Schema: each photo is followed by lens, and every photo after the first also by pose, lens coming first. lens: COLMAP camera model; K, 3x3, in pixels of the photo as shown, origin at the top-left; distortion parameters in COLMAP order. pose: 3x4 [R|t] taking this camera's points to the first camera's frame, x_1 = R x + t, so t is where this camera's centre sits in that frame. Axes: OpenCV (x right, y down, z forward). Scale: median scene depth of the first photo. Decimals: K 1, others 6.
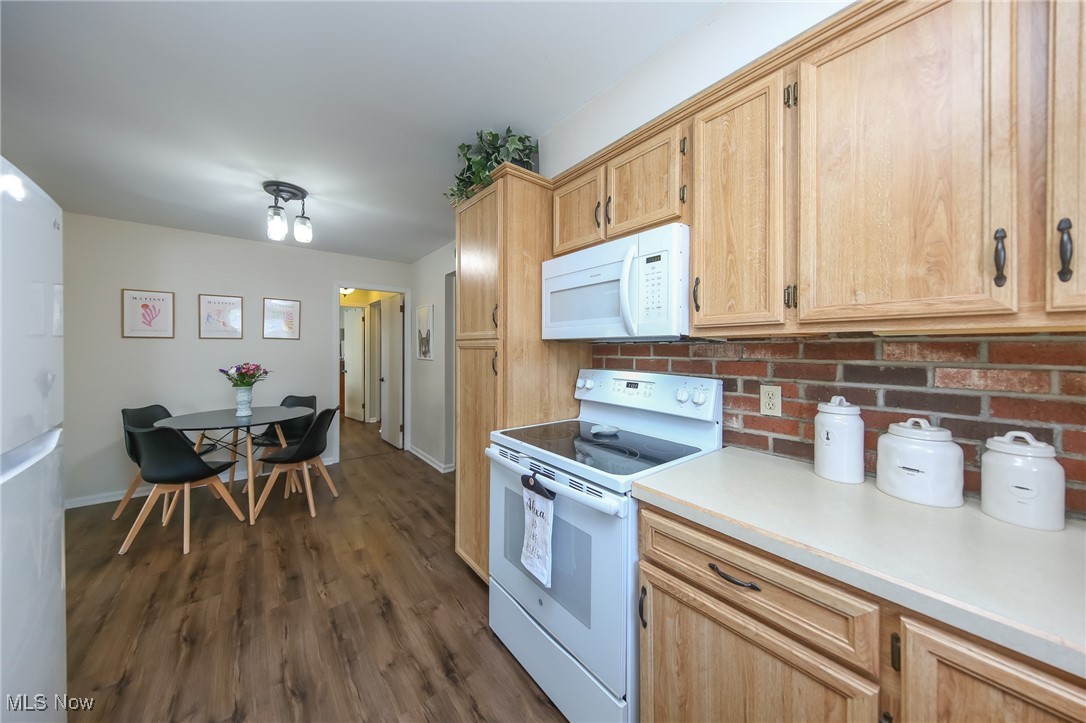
lens RADIAL K [[355.8, 0, 527.1], [0, 355.8, 345.1], [0, 0, 1]] dist [-0.000376, -0.000049]
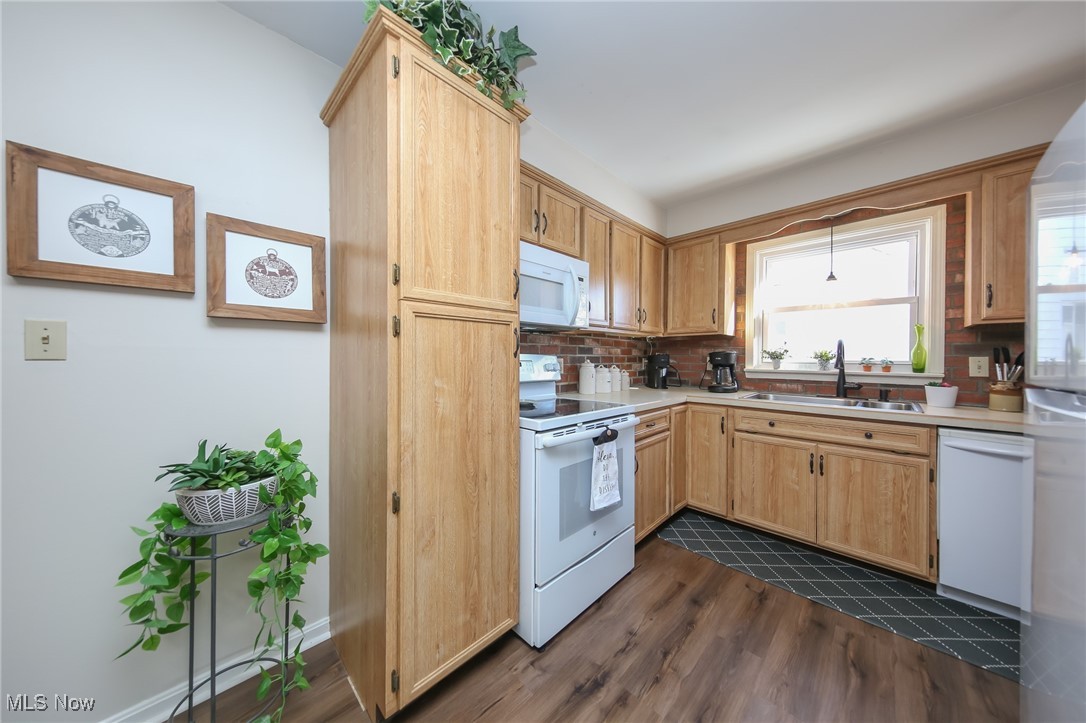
lens RADIAL K [[340.4, 0, 543.9], [0, 340.4, 357.7], [0, 0, 1]] dist [0.000431, -0.000024]
pose [[-0.134932, -0.005239, 0.990841, -0.840235], [-0.005435, 0.999975, 0.004547, 0.077686], [-0.990840, -0.004772, -0.134957, 1.009341]]
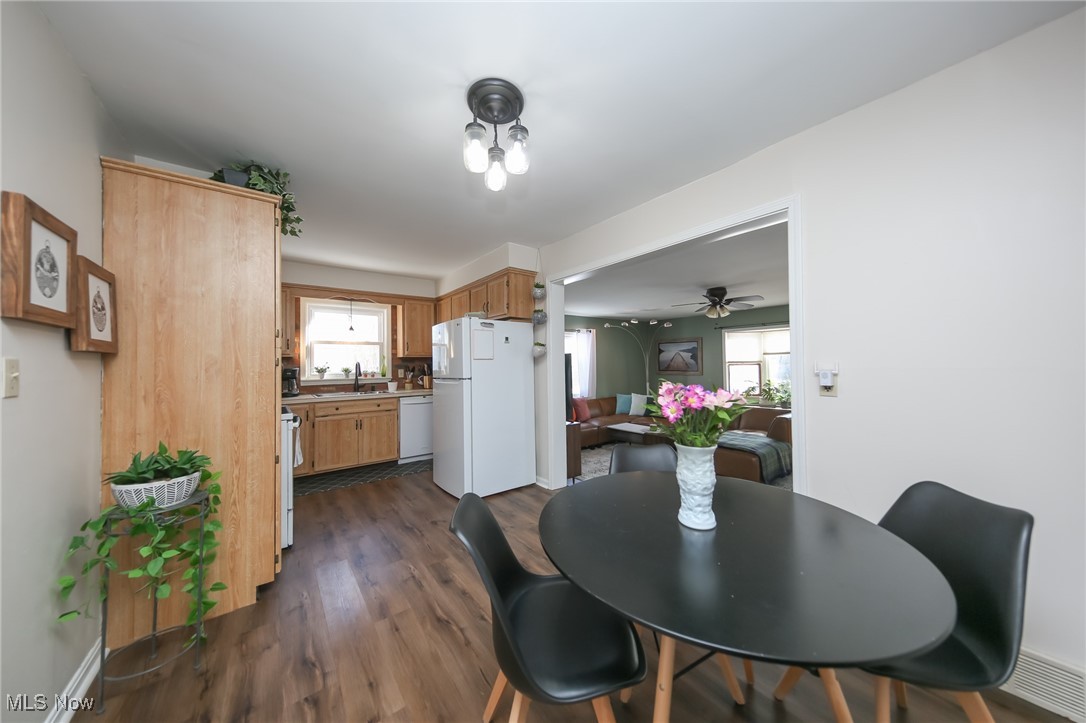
lens RADIAL K [[355.8, 0, 543.7], [0, 355.8, 360.1], [0, 0, 1]] dist [-0.000376, -0.000049]
pose [[-0.999934, 0.008036, -0.008223, -1.056052], [0.008122, 0.999911, -0.010565, 0.037742], [0.008137, -0.010631, -0.999910, 2.295896]]
